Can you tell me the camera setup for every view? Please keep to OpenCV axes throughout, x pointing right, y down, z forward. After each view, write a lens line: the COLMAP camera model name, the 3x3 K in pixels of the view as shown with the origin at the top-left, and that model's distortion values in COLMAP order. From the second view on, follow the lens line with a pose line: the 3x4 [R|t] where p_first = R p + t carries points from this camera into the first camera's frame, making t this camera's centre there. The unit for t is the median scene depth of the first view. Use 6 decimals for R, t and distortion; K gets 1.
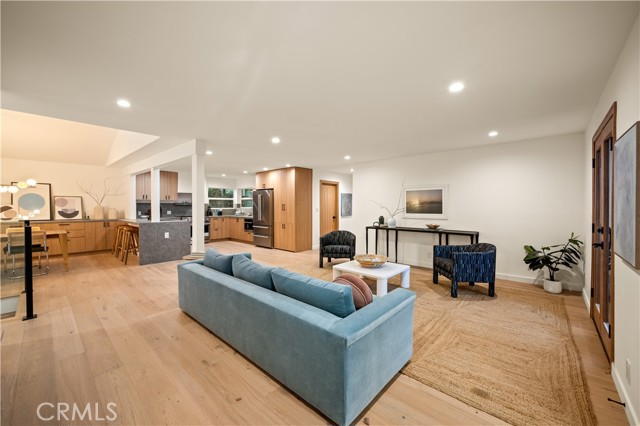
lens RADIAL K [[254.6, 0, 318.0], [0, 254.6, 210.5], [0, 0, 1]] dist [0.000682, -0.000095]
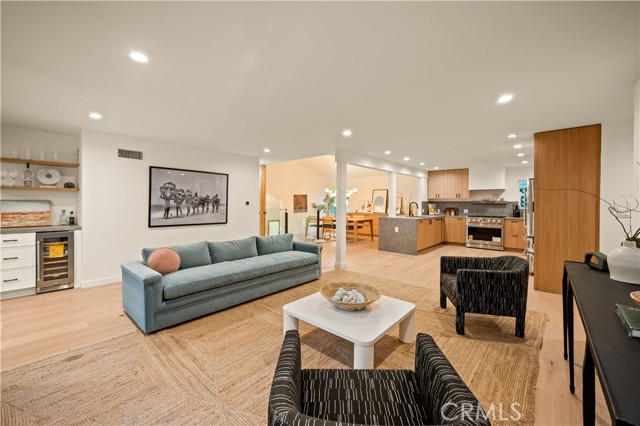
lens RADIAL K [[258.1, 0, 318.1], [0, 258.1, 203.4], [0, 0, 1]] dist [0.000255, -0.000293]
pose [[0.011260, -0.000103, -0.999937, 0.444074], [-0.024509, 0.999700, -0.000379, -0.008579], [0.999636, 0.024512, 0.011254, 0.504112]]
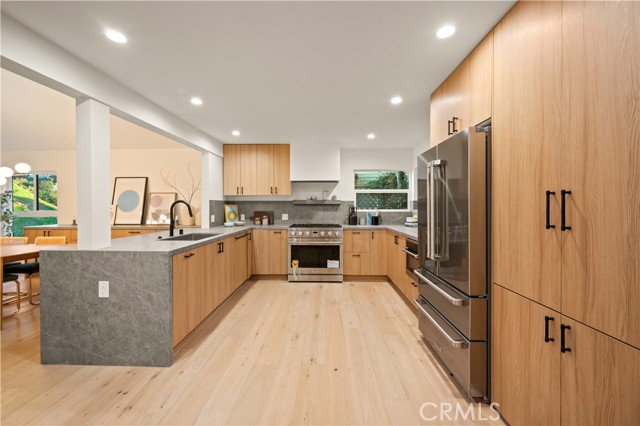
lens RADIAL K [[254.6, 0, 318.0], [0, 254.6, 210.5], [0, 0, 1]] dist [0.000682, -0.000095]
pose [[0.653127, 0.010933, -0.757170, -0.114057], [-0.012012, 0.999920, 0.004076, -0.011755], [0.757153, 0.006433, 0.653206, 0.791512]]
